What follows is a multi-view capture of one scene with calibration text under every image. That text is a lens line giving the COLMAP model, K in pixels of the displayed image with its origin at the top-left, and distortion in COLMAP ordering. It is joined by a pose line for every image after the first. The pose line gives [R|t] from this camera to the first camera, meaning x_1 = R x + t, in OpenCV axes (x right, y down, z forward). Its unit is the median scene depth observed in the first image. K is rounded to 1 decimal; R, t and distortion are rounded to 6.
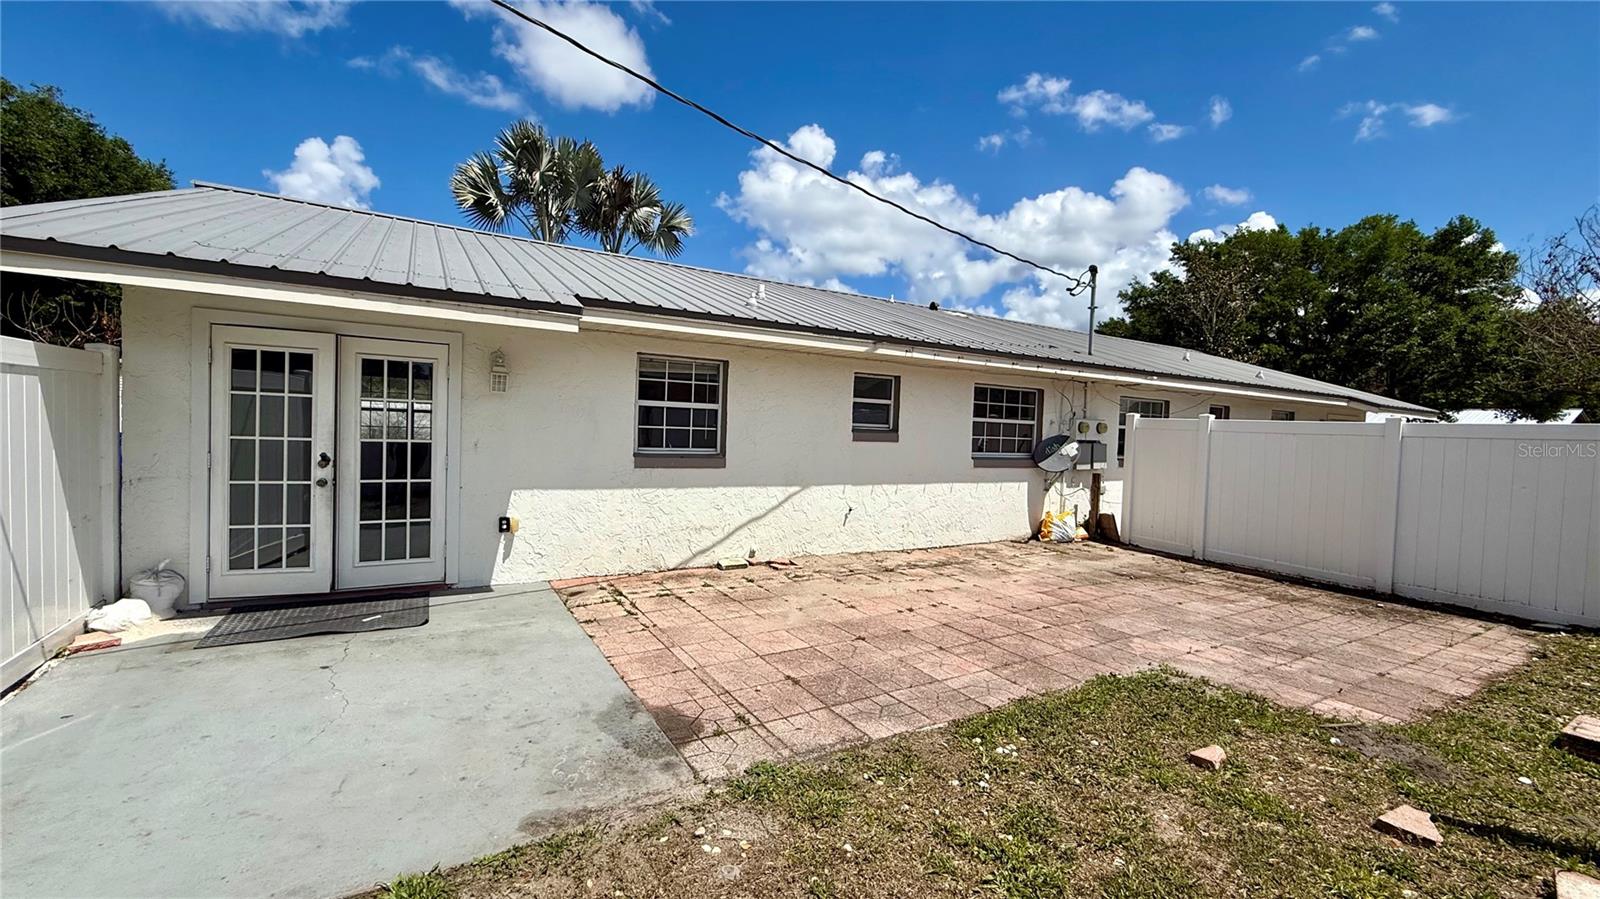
lens RADIAL K [[635.5, 0, 799.1], [0, 635.5, 449.8], [0, 0, 1]] dist [-0.000449, 0.000137]
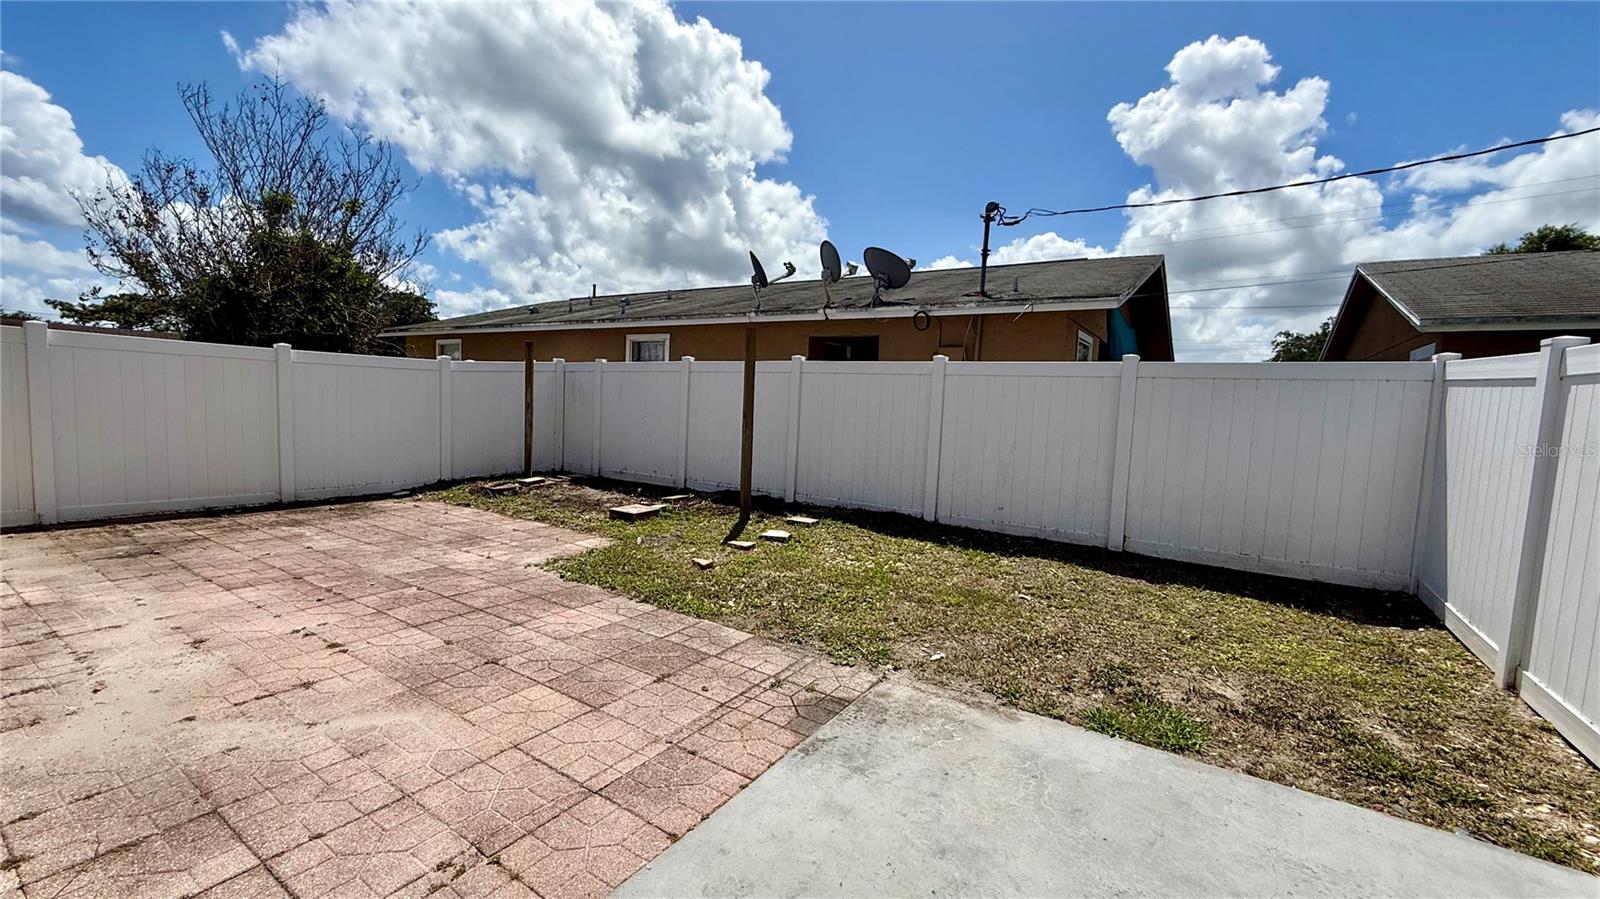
lens RADIAL K [[635.5, 0, 795.9], [0, 635.5, 451.7], [0, 0, 1]] dist [-0.000449, 0.000137]
pose [[-0.438117, -0.125034, 0.890179, -0.731099], [-0.028253, 0.991705, 0.125389, -0.045866], [-0.898474, 0.029785, -0.438016, 1.087674]]
